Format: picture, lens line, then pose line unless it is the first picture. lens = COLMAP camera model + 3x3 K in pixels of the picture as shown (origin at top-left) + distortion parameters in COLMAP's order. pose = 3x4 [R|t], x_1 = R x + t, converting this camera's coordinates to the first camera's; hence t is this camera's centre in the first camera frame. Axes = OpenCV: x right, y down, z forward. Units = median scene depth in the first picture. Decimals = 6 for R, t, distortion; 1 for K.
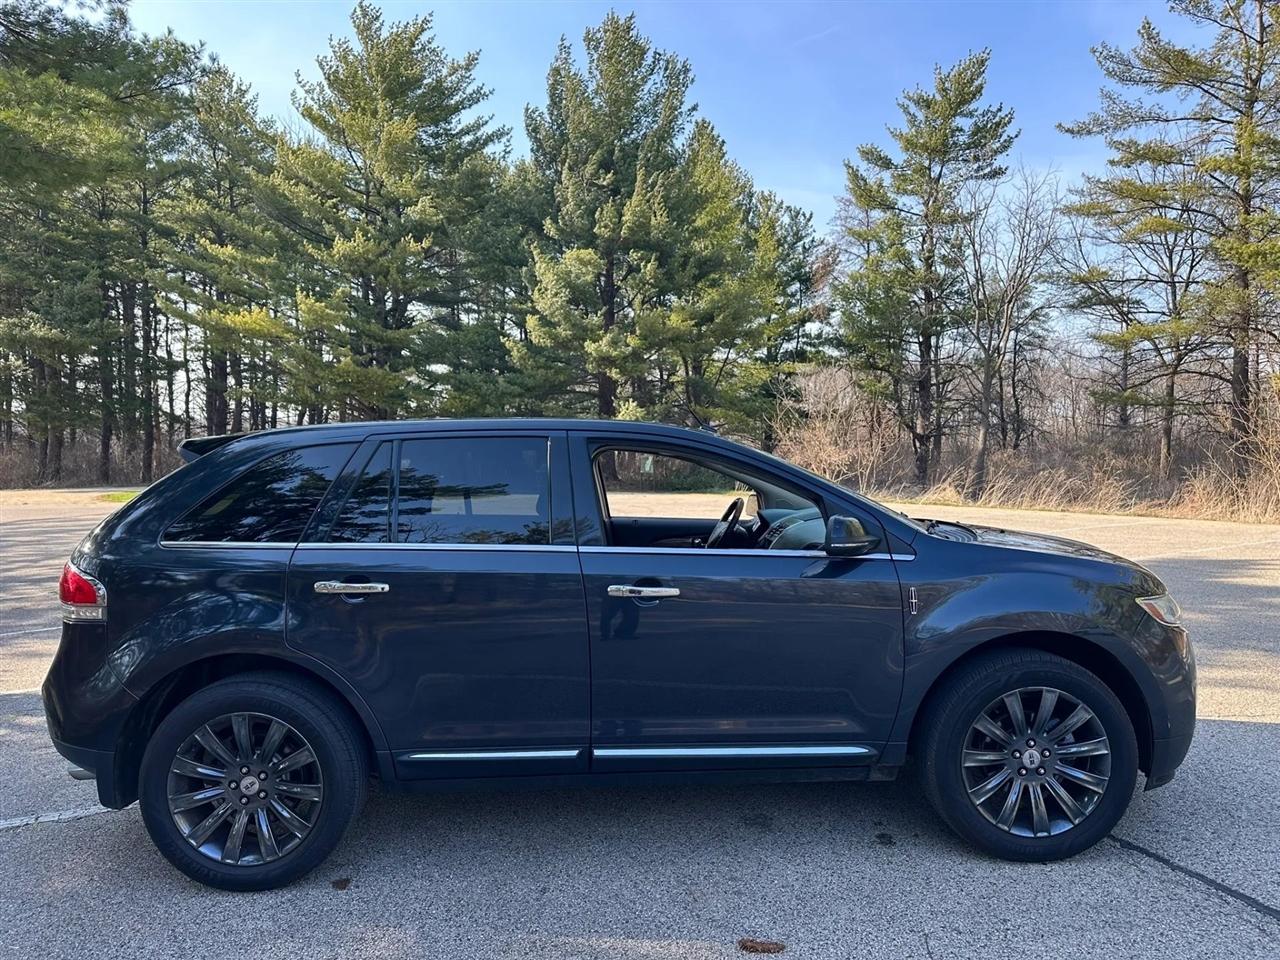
lens RADIAL K [[897.6, 0, 646.4], [0, 897.6, 479.1], [0, 0, 1]] dist [0.042143, -0.053871]
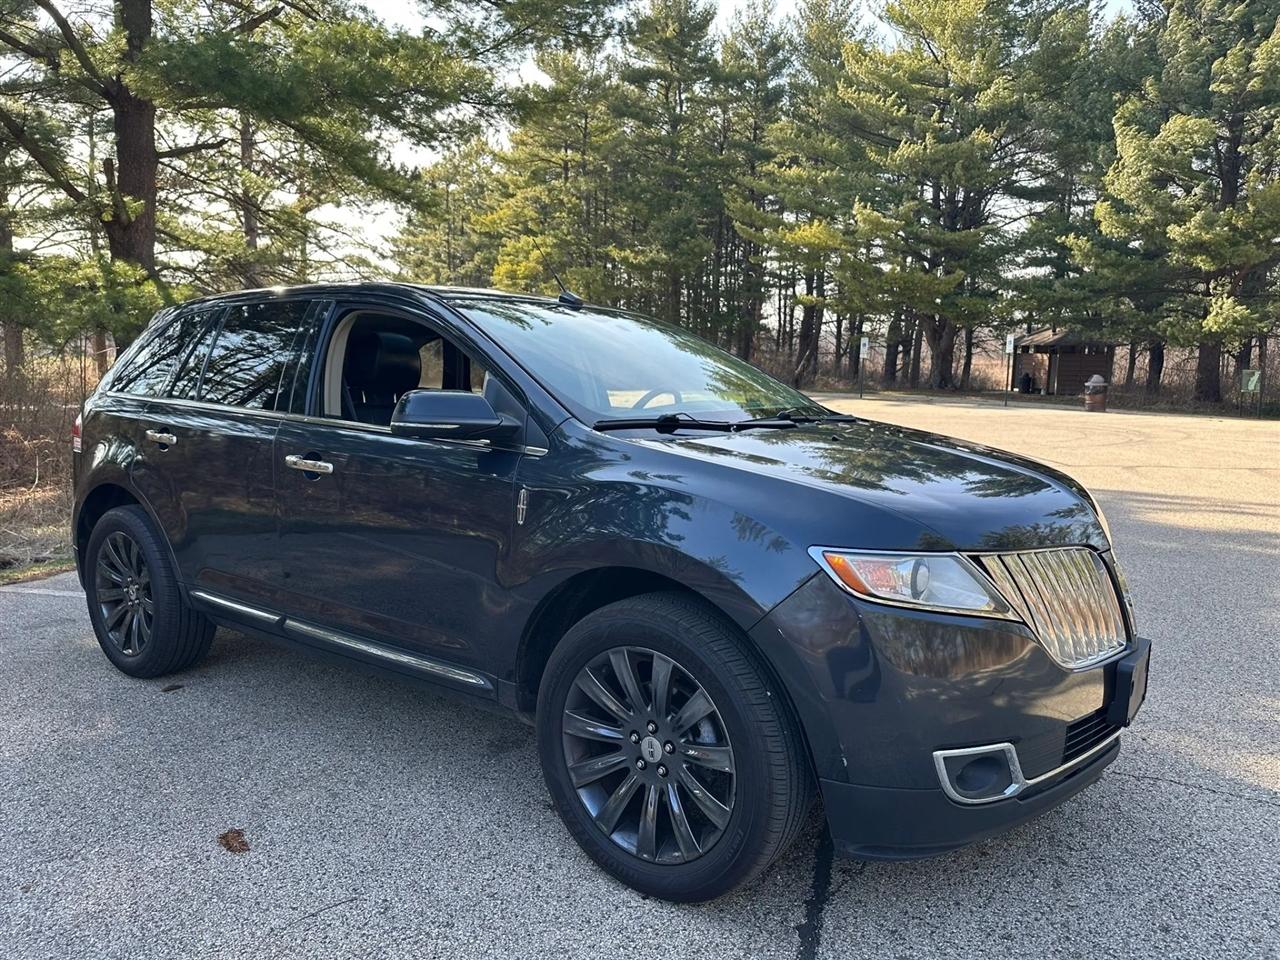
lens RADIAL K [[897.6, 0, 646.4], [0, 897.6, 479.1], [0, 0, 1]] dist [0.042143, -0.053871]
pose [[0.784505, 0.094783, -0.612836, 0.074409], [-0.035644, 0.993509, 0.108029, 0.002398], [0.619098, -0.062906, 0.782791, 0.041789]]
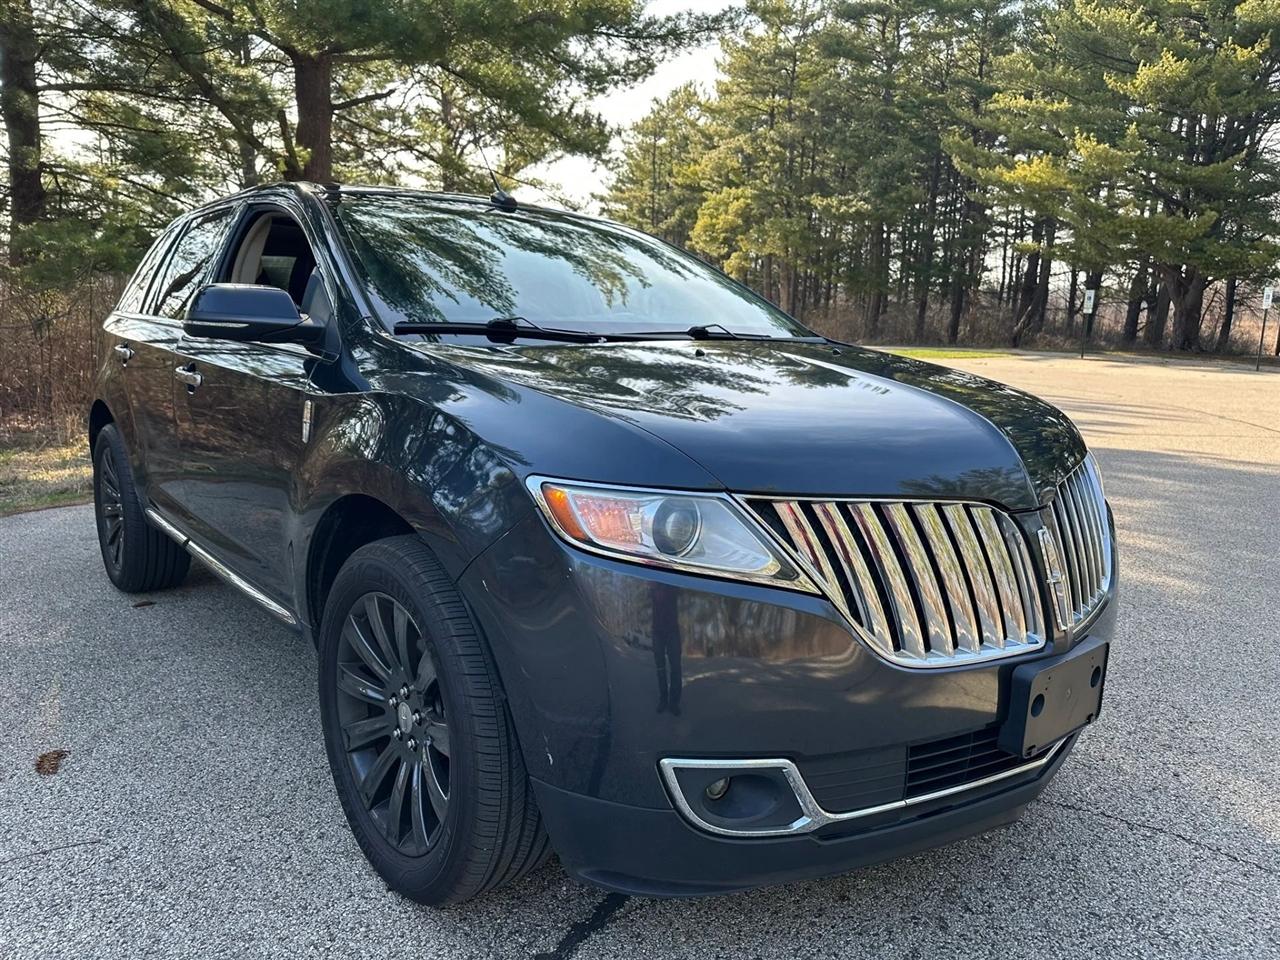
lens RADIAL K [[918.1, 0, 631.4], [0, 918.1, 476.6], [0, 0, 1]] dist [-0.017161, -0.003845]
pose [[0.607858, 0.149417, -0.779861, 0.084995], [-0.042830, 0.986876, 0.155696, 0.005377], [0.792890, -0.061240, 0.606280, 0.069008]]
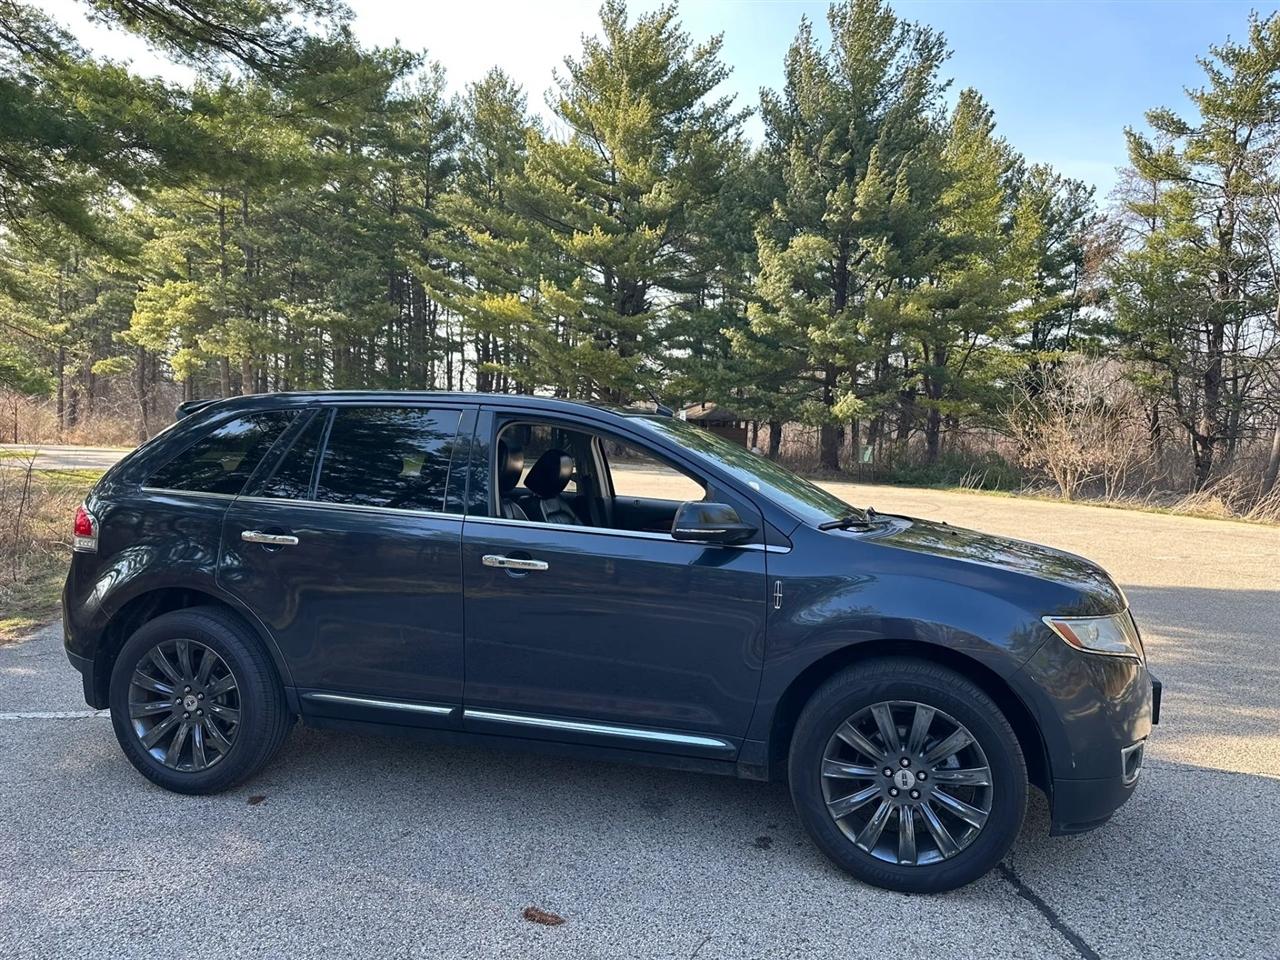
lens RADIAL K [[897.6, 0, 646.4], [0, 897.6, 479.1], [0, 0, 1]] dist [0.042143, -0.053871]
pose [[0.960907, 0.055119, -0.271330, 0.036417], [-0.050855, 0.998447, 0.022725, -0.000151], [0.272161, -0.008038, 0.962218, 0.004561]]
